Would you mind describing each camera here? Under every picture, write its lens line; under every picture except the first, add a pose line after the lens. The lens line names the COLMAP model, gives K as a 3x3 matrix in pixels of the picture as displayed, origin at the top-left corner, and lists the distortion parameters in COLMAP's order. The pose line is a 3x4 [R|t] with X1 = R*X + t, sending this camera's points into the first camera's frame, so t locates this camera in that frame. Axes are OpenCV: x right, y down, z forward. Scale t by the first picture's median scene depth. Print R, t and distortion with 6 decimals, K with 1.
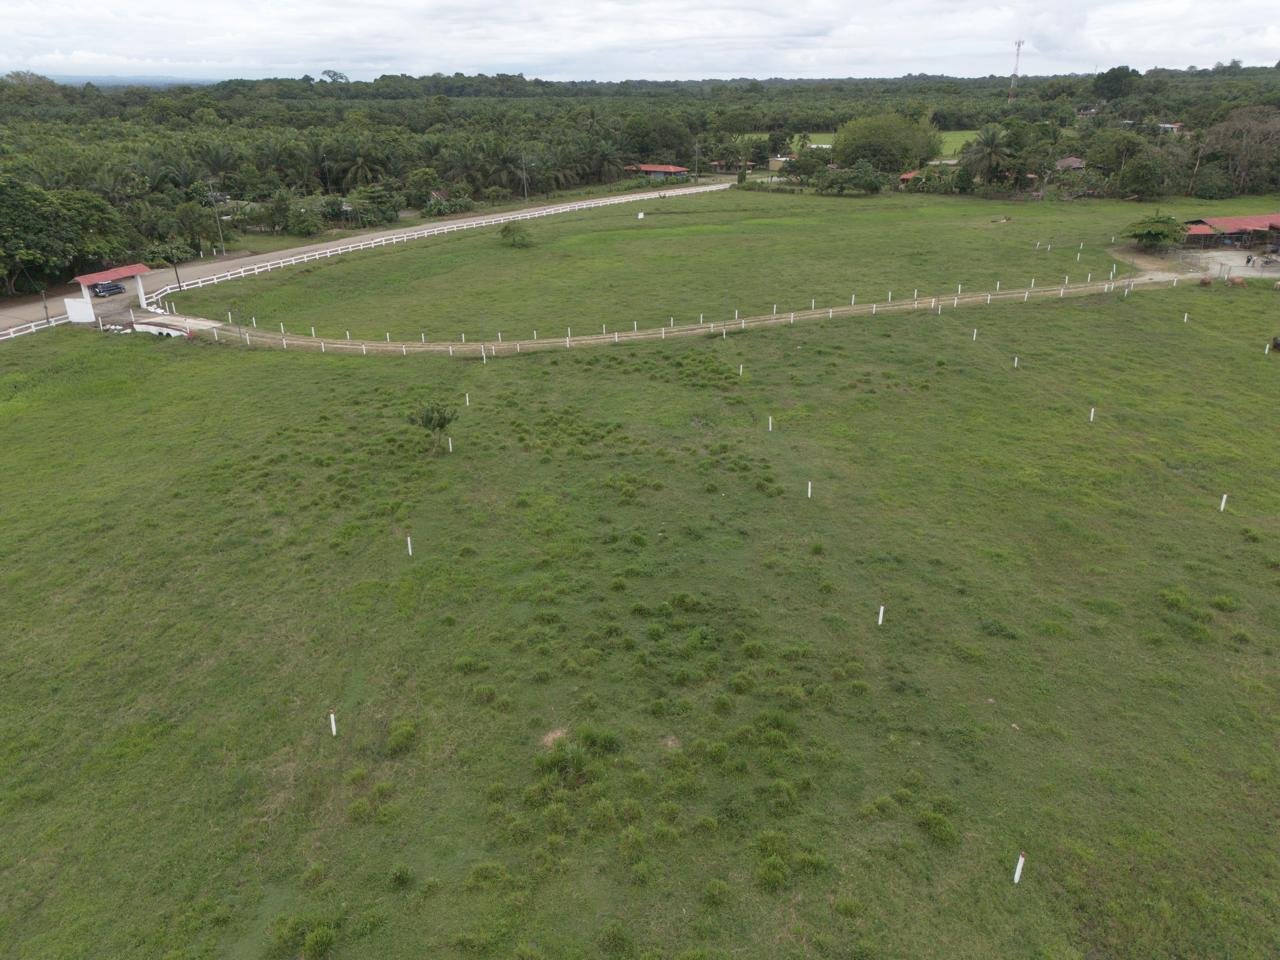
lens RADIAL K [[900.8, 0, 642.3], [0, 900.8, 476.7], [0, 0, 1]] dist [0.056704, -0.050131]
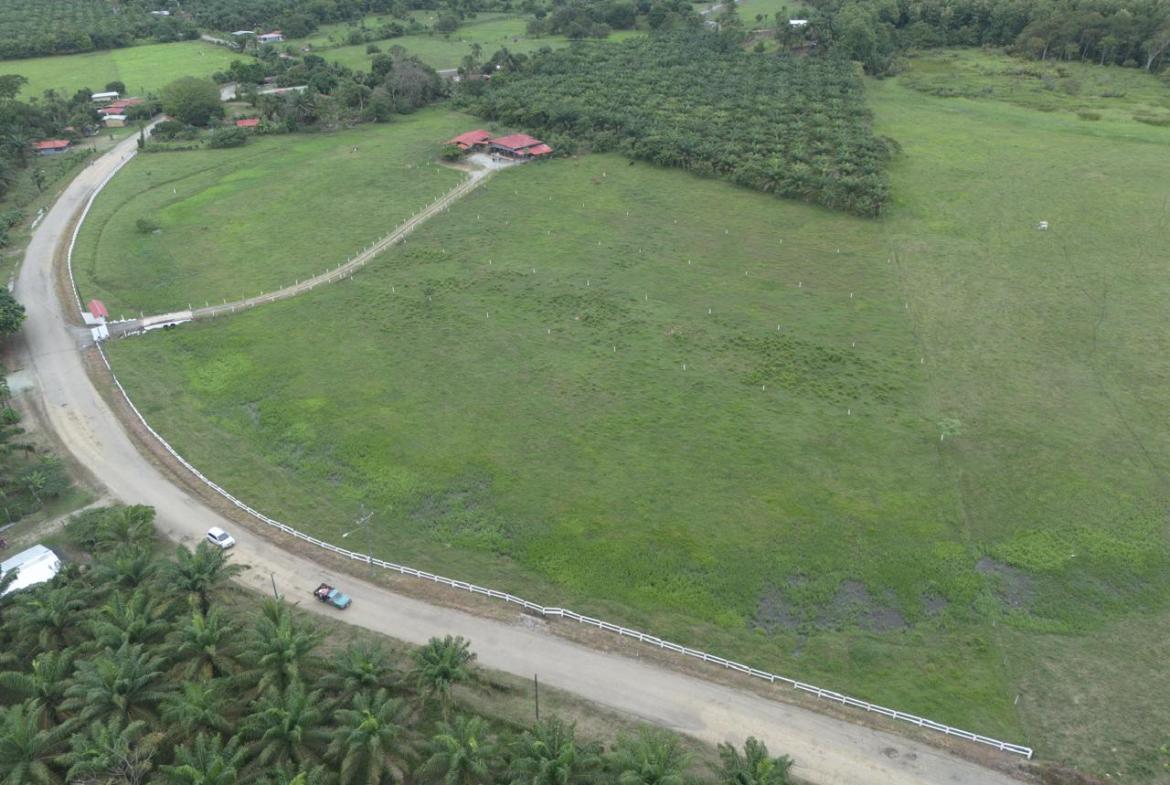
lens RADIAL K [[824.4, 0, 585.1], [0, 824.4, 392.6], [0, 0, 1]] dist [0.059752, -0.054473]
pose [[0.570805, -0.406647, 0.713316, -0.991027], [0.330099, 0.909100, 0.254110, -0.138709], [-0.751808, 0.090418, 0.653153, -0.566884]]
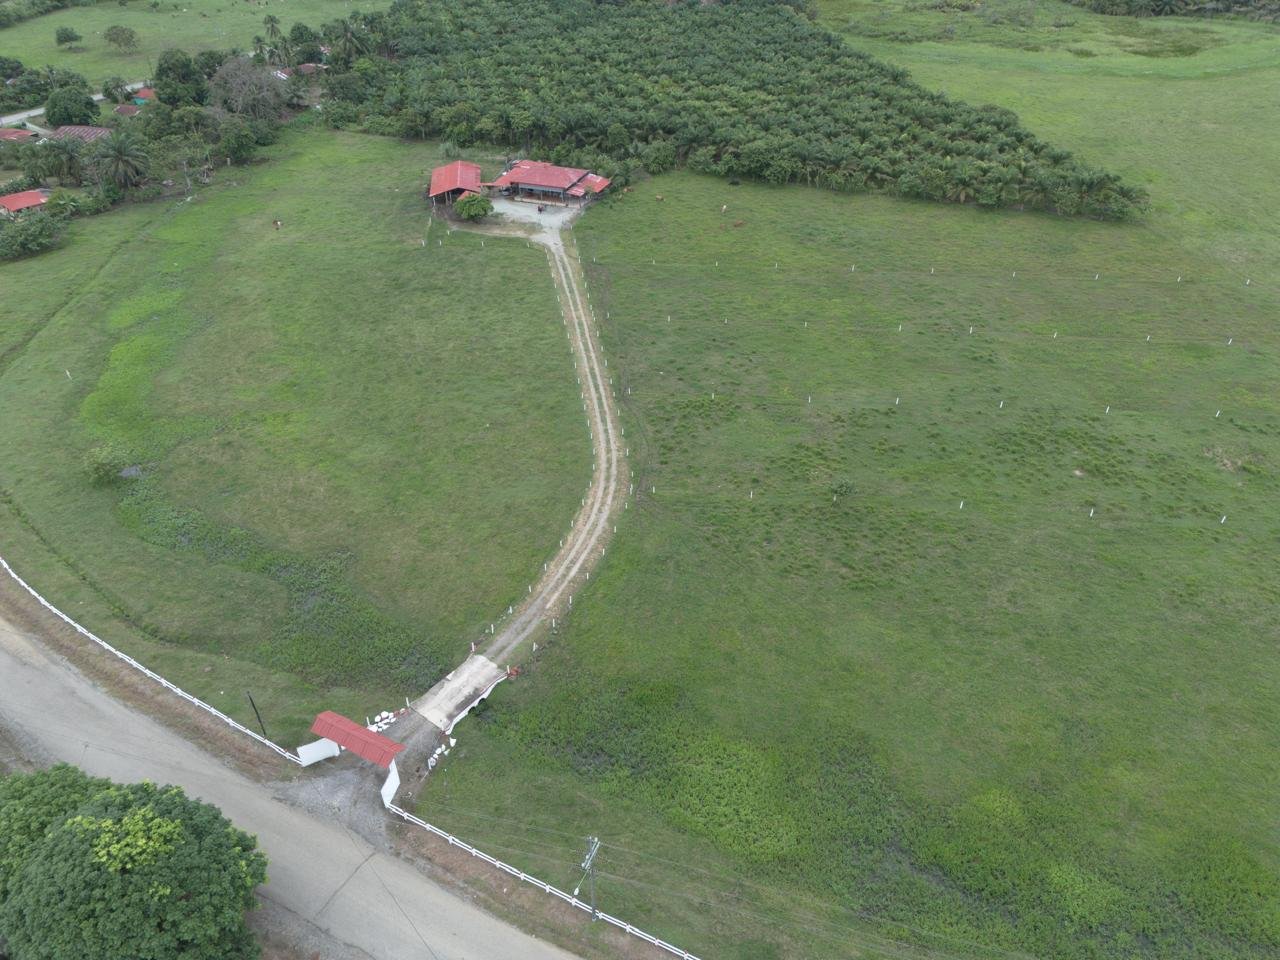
lens RADIAL K [[900.8, 0, 643.2], [0, 900.8, 482.5], [0, 0, 1]] dist [0.056704, -0.050131]
pose [[0.143873, -0.582353, 0.800103, -0.827376], [0.397845, 0.774337, 0.492059, -0.536785], [-0.906101, 0.247523, 0.343093, 0.361564]]
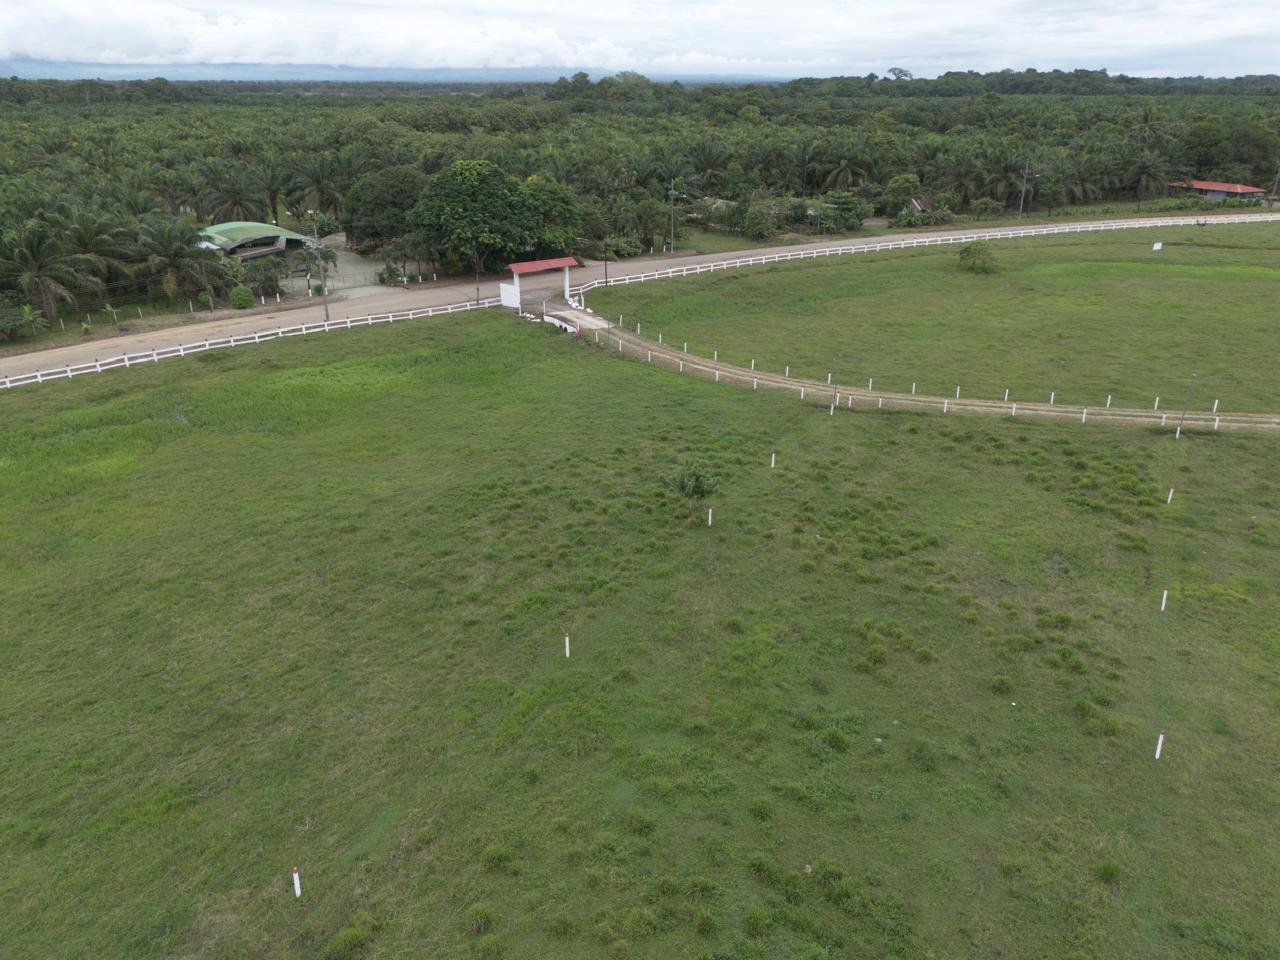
lens RADIAL K [[900.8, 0, 640.8], [0, 900.8, 477.8], [0, 0, 1]] dist [0.056704, -0.050131]
pose [[0.845965, 0.218646, -0.486351, 0.064197], [-0.216935, 0.974299, 0.060670, -0.053585], [0.487117, 0.054182, 0.871654, 0.119498]]
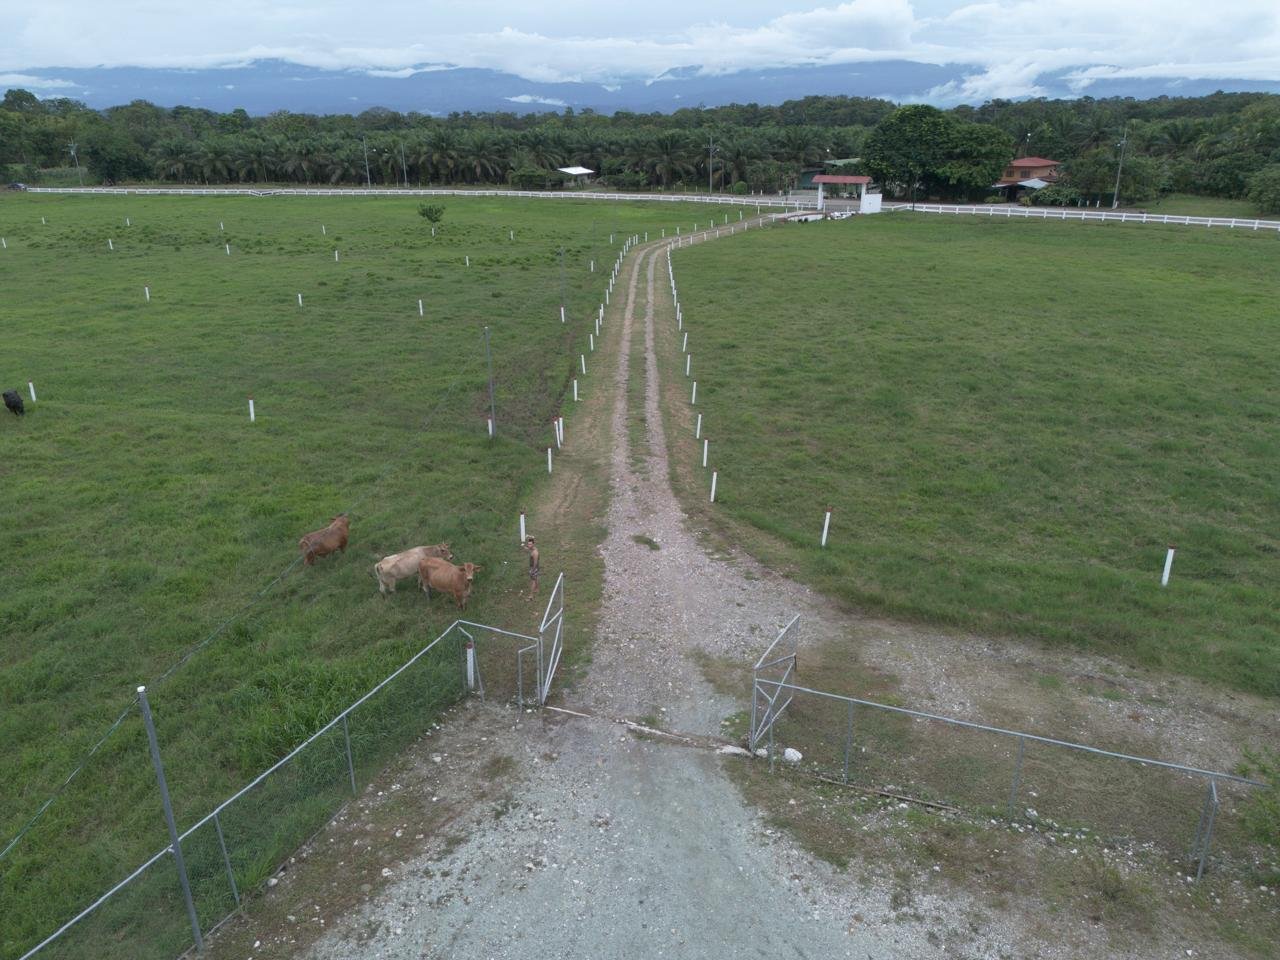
lens RADIAL K [[900.8, 0, 632.6], [0, 900.8, 478.8], [0, 0, 1]] dist [0.056704, -0.050131]
pose [[-0.328701, 0.350883, -0.876834, 0.668151], [-0.360342, 0.811594, 0.459858, -0.298461], [0.872989, 0.467116, -0.140334, 0.891470]]
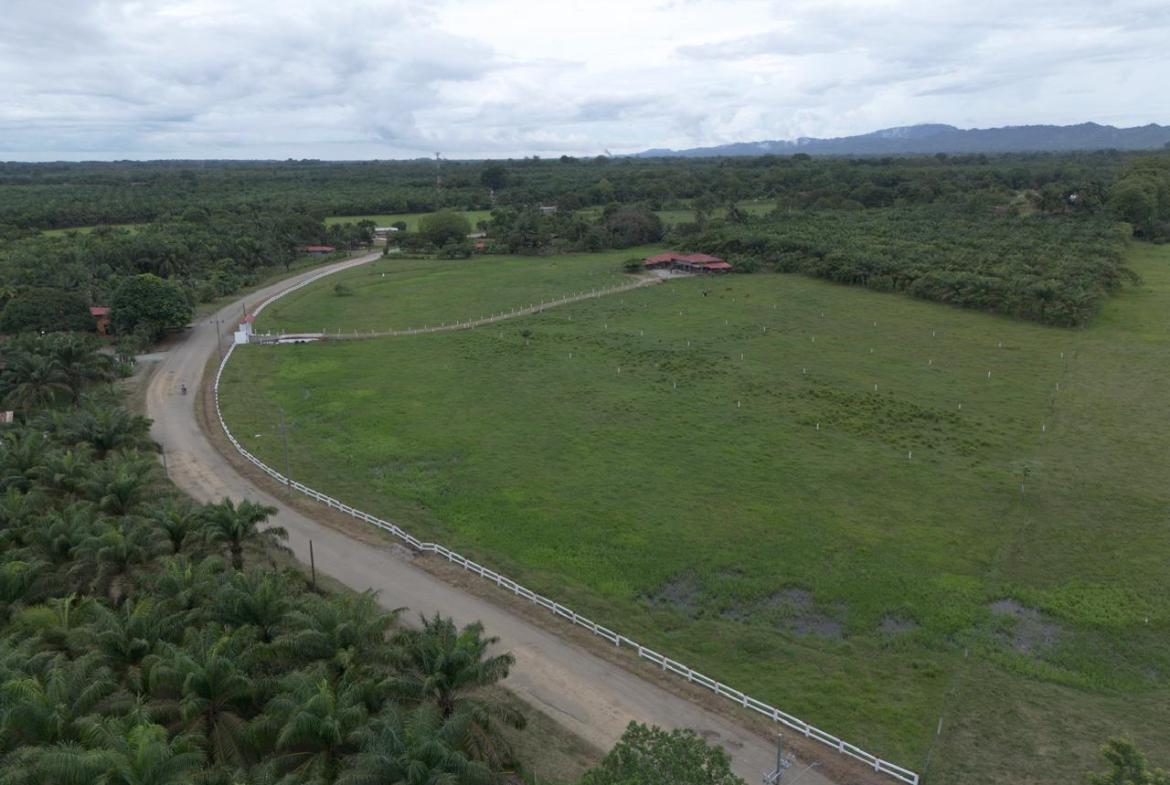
lens RADIAL K [[824.4, 0, 584.3], [0, 824.4, 397.7], [0, 0, 1]] dist [0.059752, -0.054473]
pose [[0.818735, -0.159743, 0.551503, -0.795499], [0.231147, 0.970947, -0.061915, 0.176662], [-0.525590, 0.178171, 0.831872, -0.671386]]
